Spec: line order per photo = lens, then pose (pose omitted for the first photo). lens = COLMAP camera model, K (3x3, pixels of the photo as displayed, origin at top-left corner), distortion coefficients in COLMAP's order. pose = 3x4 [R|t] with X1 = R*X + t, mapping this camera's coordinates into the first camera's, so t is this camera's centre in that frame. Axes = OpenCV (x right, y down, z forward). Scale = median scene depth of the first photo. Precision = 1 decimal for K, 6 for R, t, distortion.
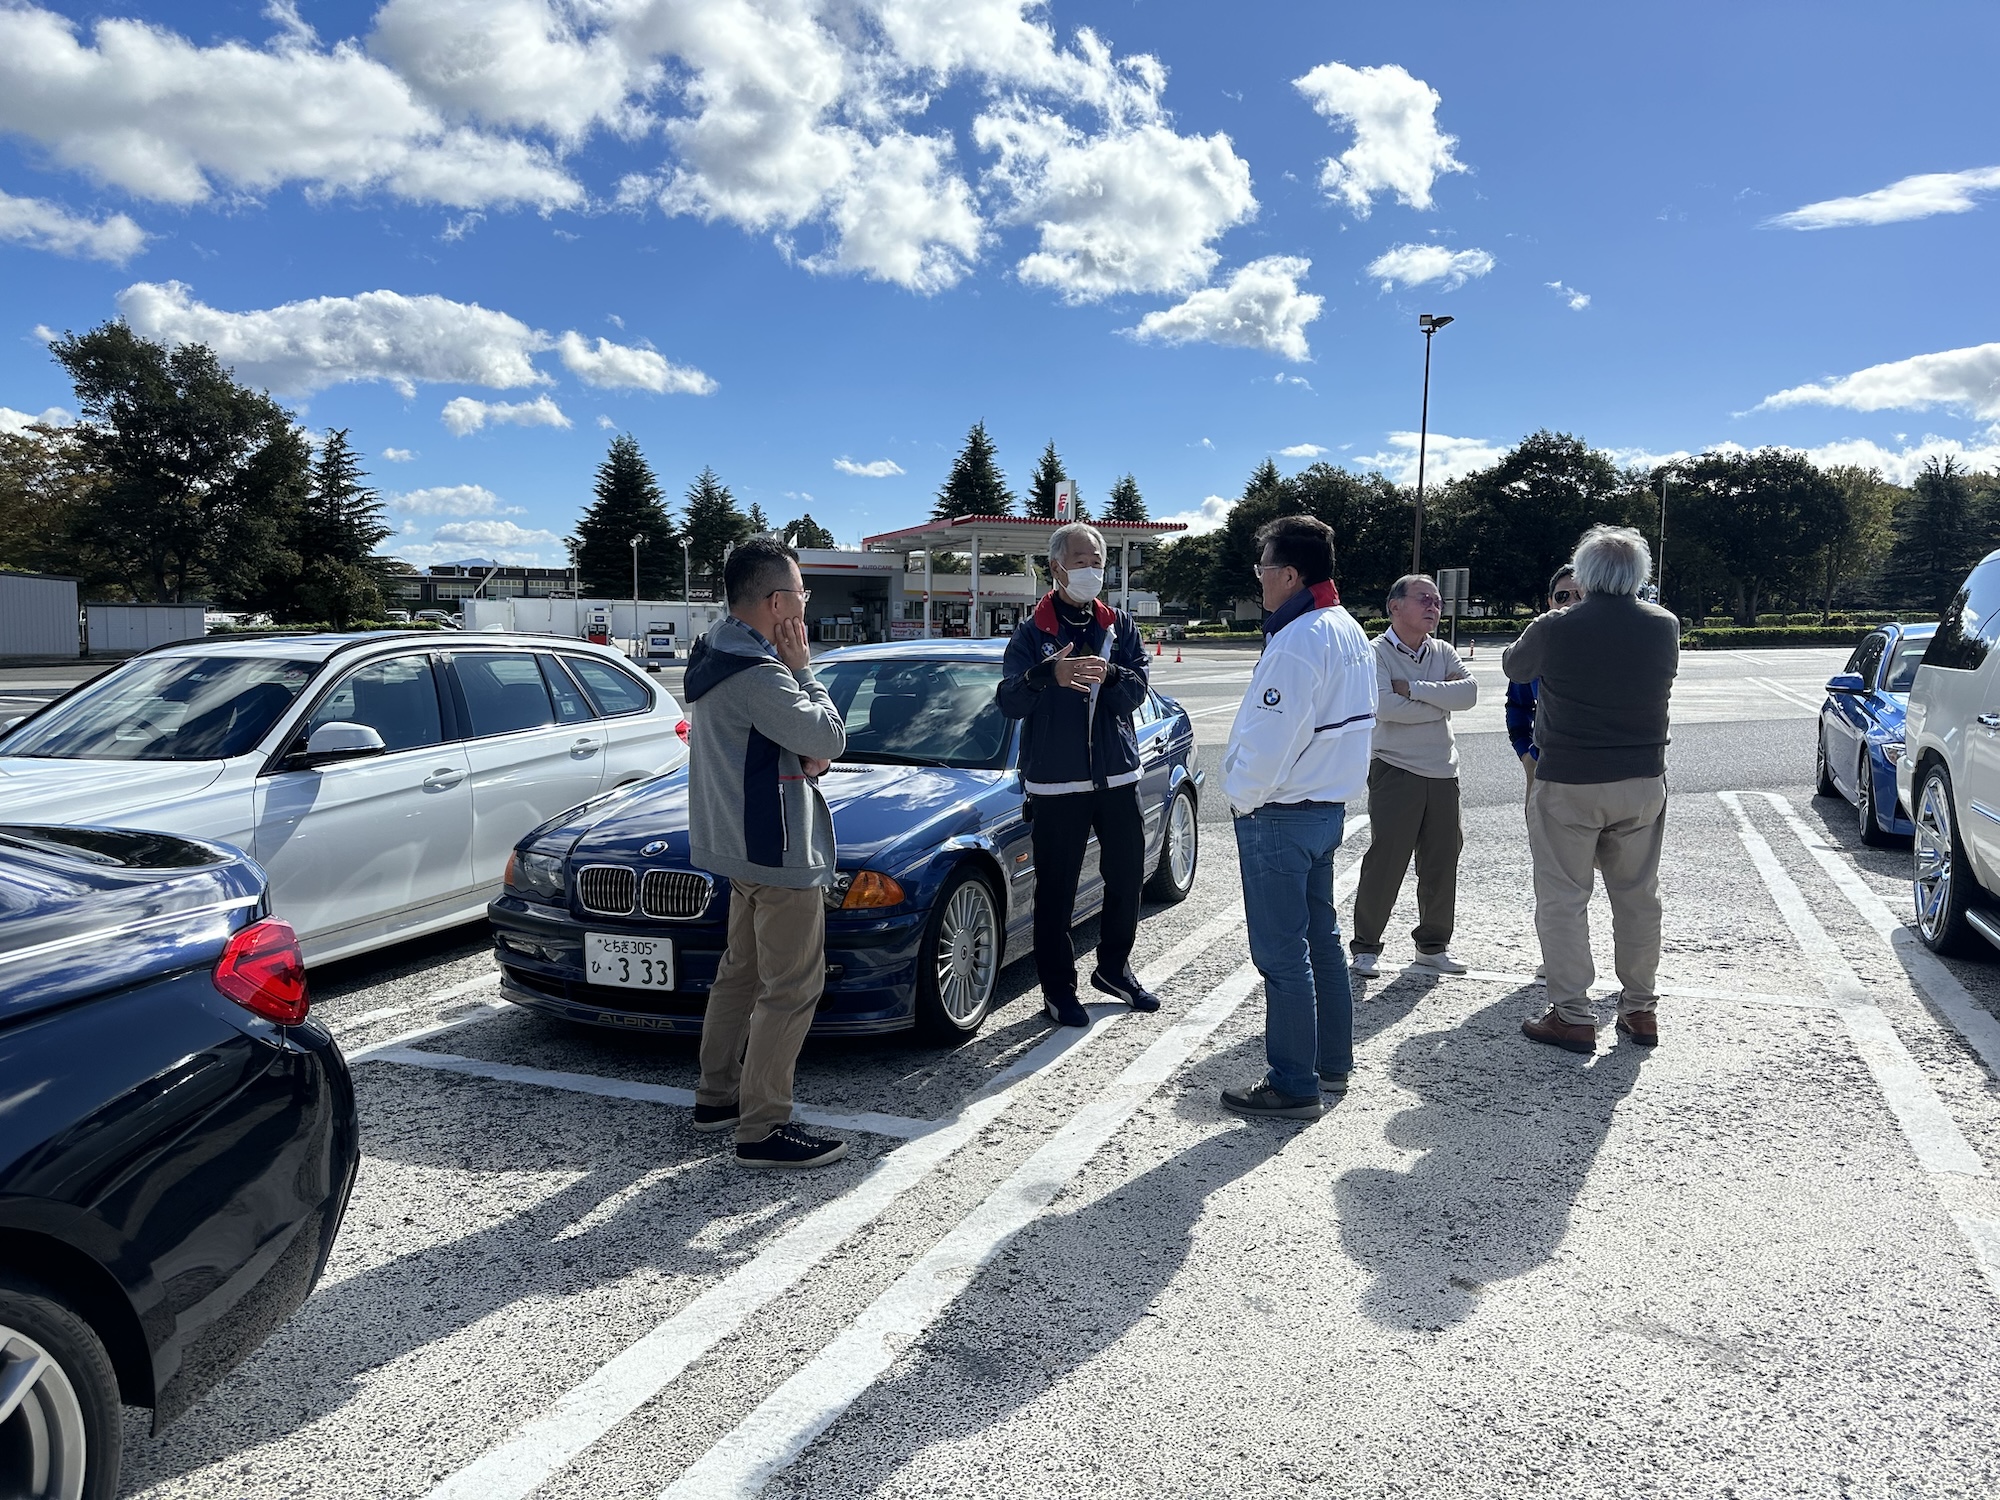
lens RADIAL K [[1402.0, 0, 1004.3], [0, 1402.0, 762.8], [0, 0, 1]] dist [0.070340, -0.084021]
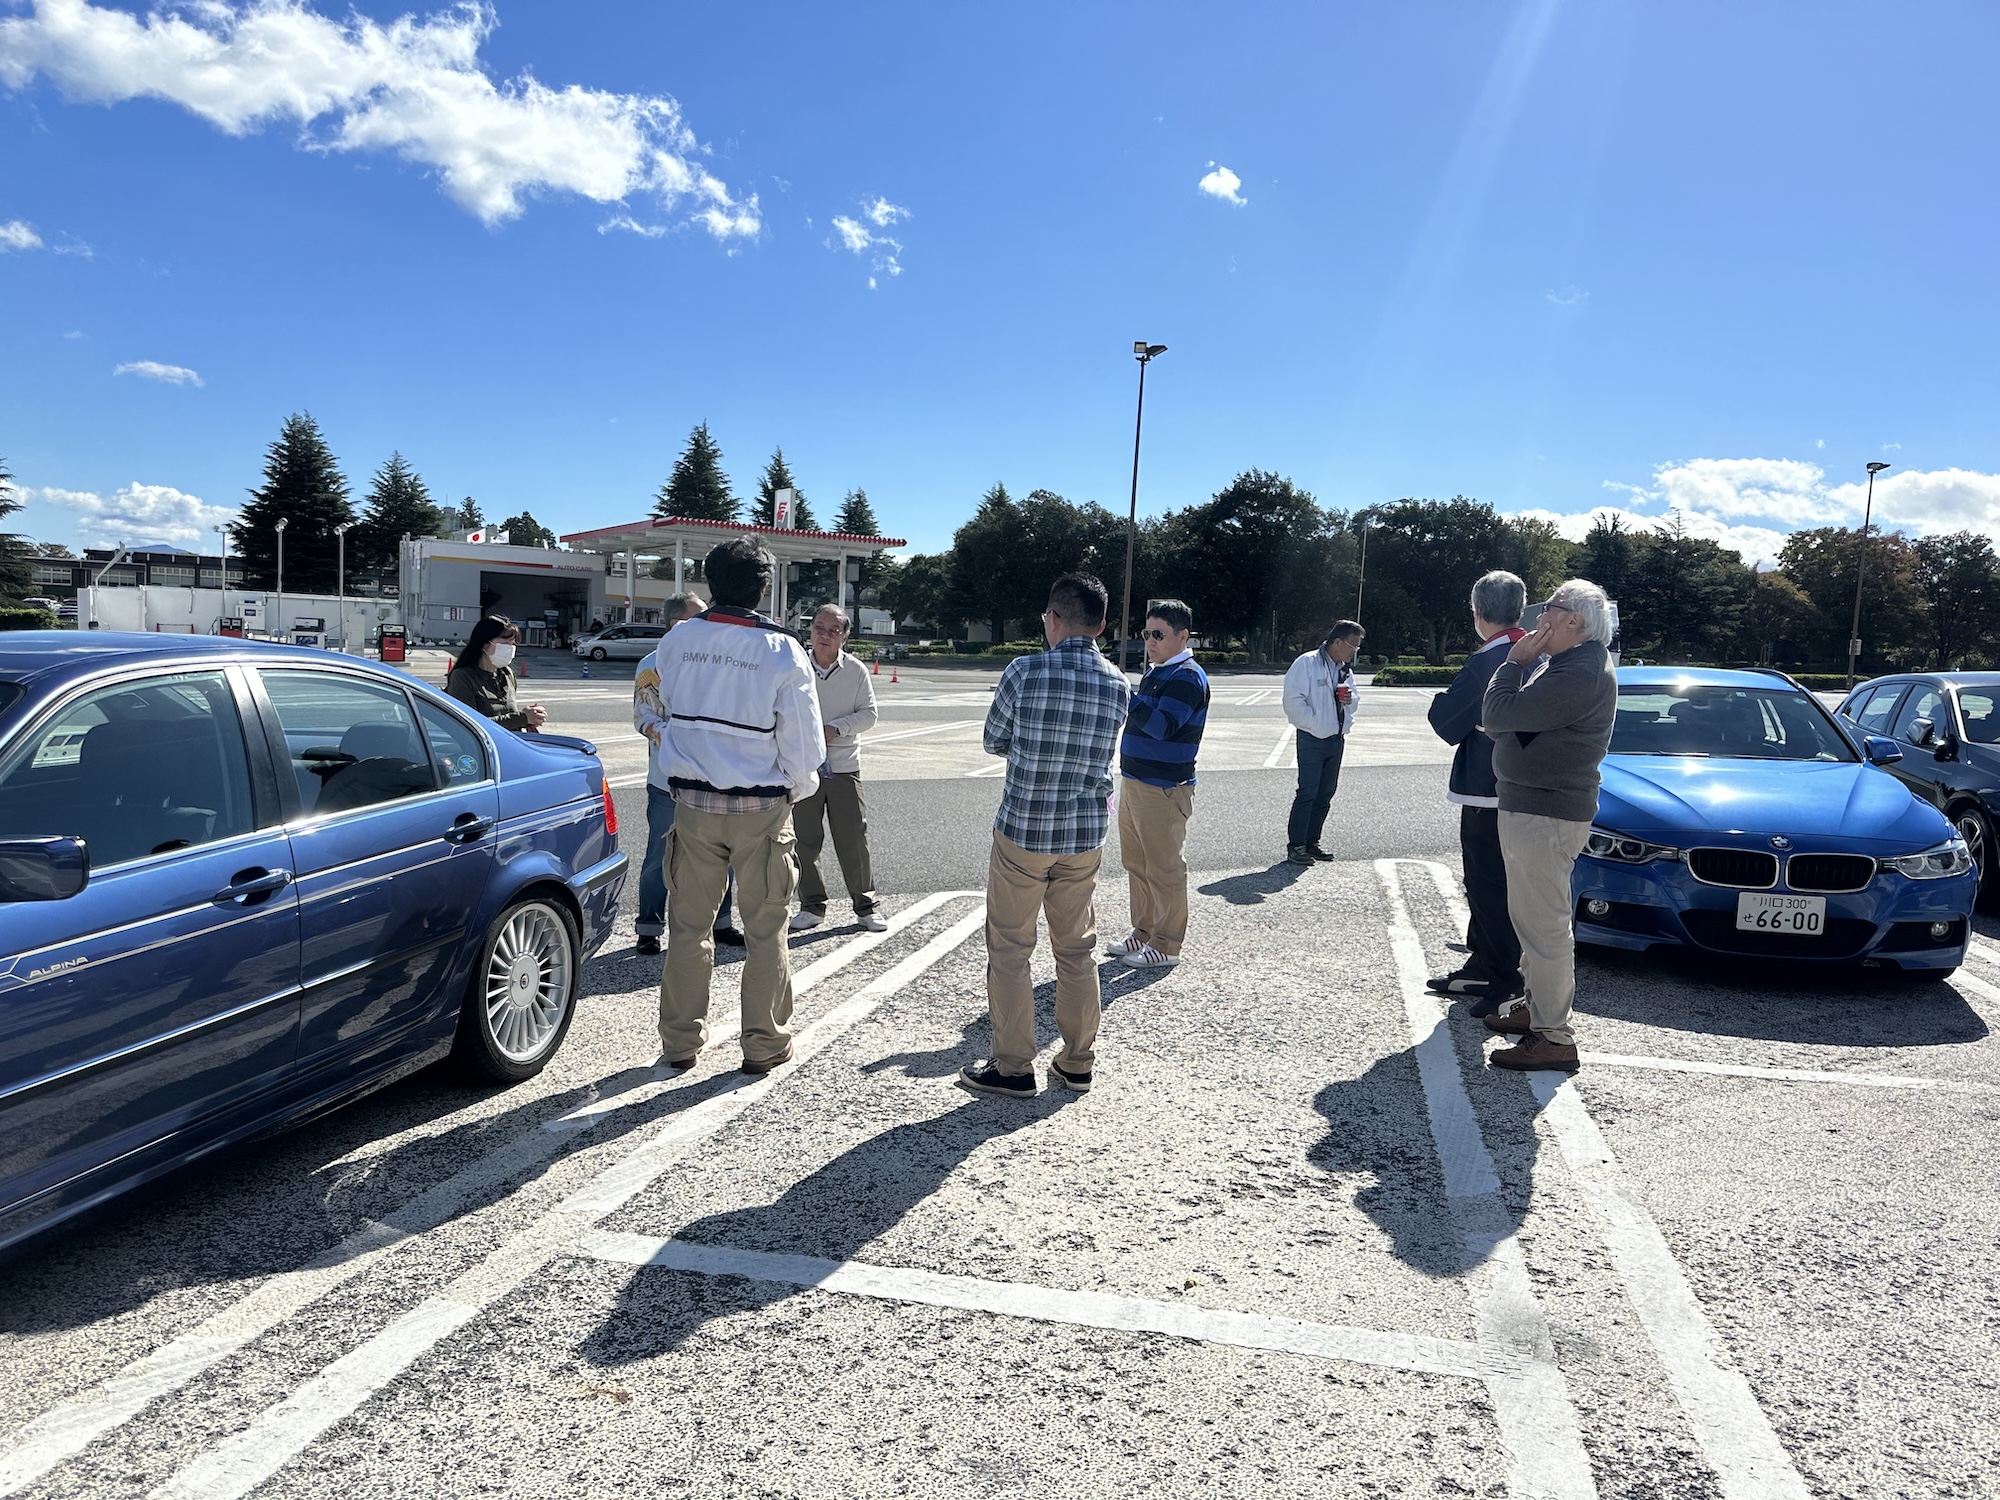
lens RADIAL K [[1402.0, 0, 992.1], [0, 1402.0, 763.7], [0, 0, 1]] dist [0.070340, -0.084021]
pose [[0.984379, 0.021818, 0.174705, 0.015585], [-0.019771, 0.999714, -0.013446, -0.002549], [-0.174949, 0.009781, 0.984529, 0.025671]]
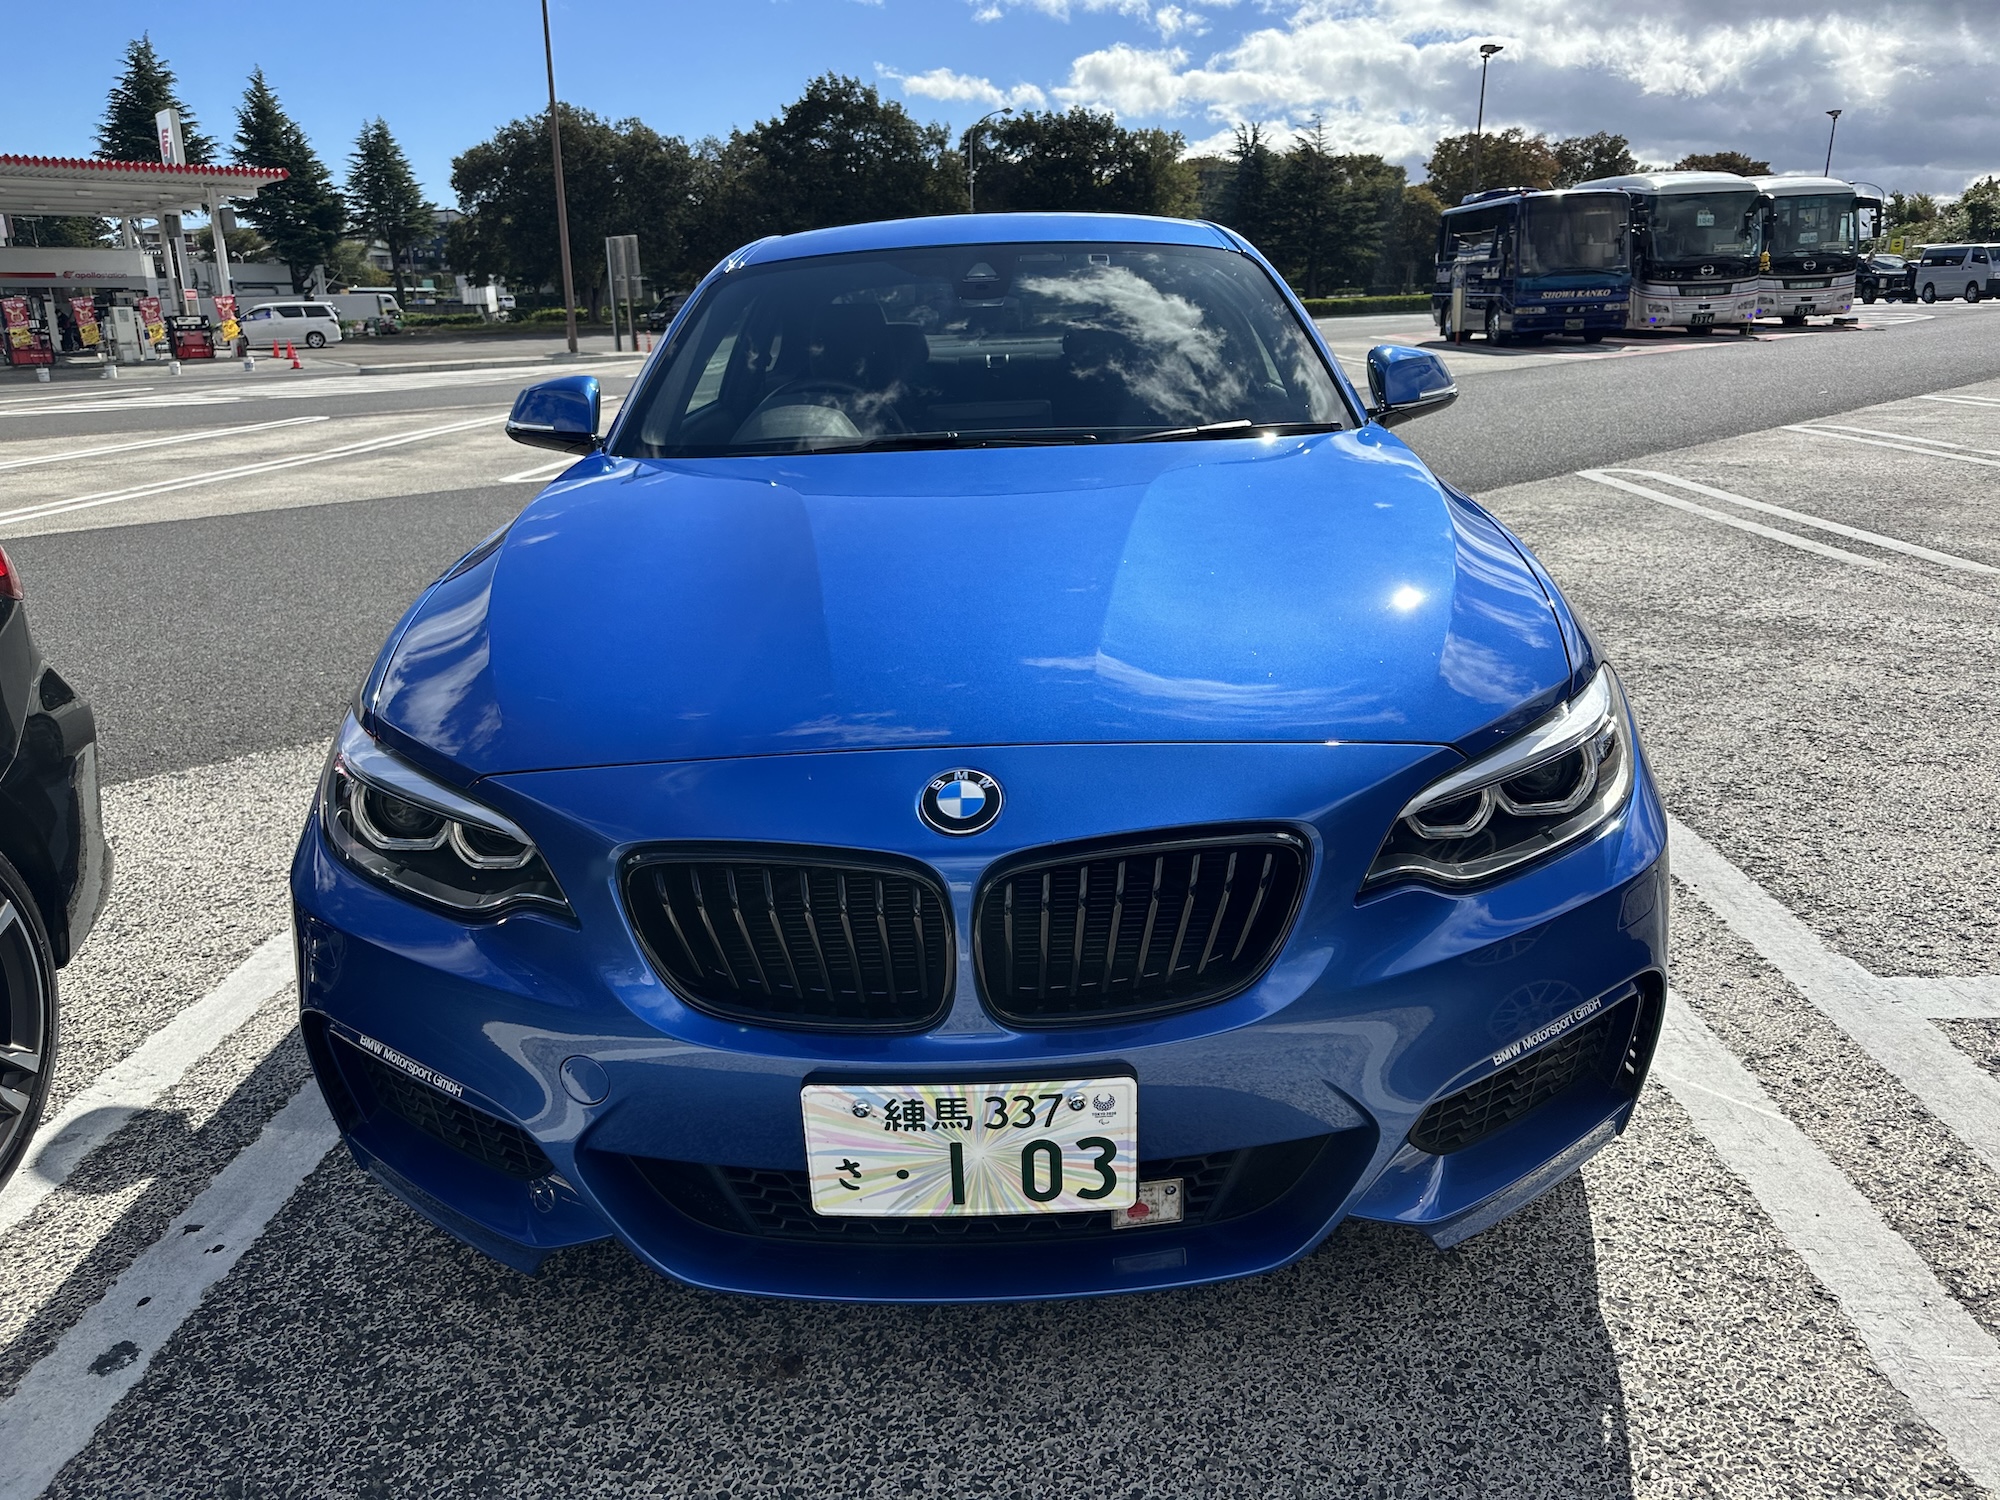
lens RADIAL K [[1402.0, 0, 1028.7], [0, 1402.0, 747.7], [0, 0, 1]] dist [0.070340, -0.084021]
pose [[0.925434, -0.129607, 0.356055, 0.120359], [0.056312, 0.976290, 0.209013, -0.007295], [-0.374702, -0.173378, 0.910790, 0.090905]]
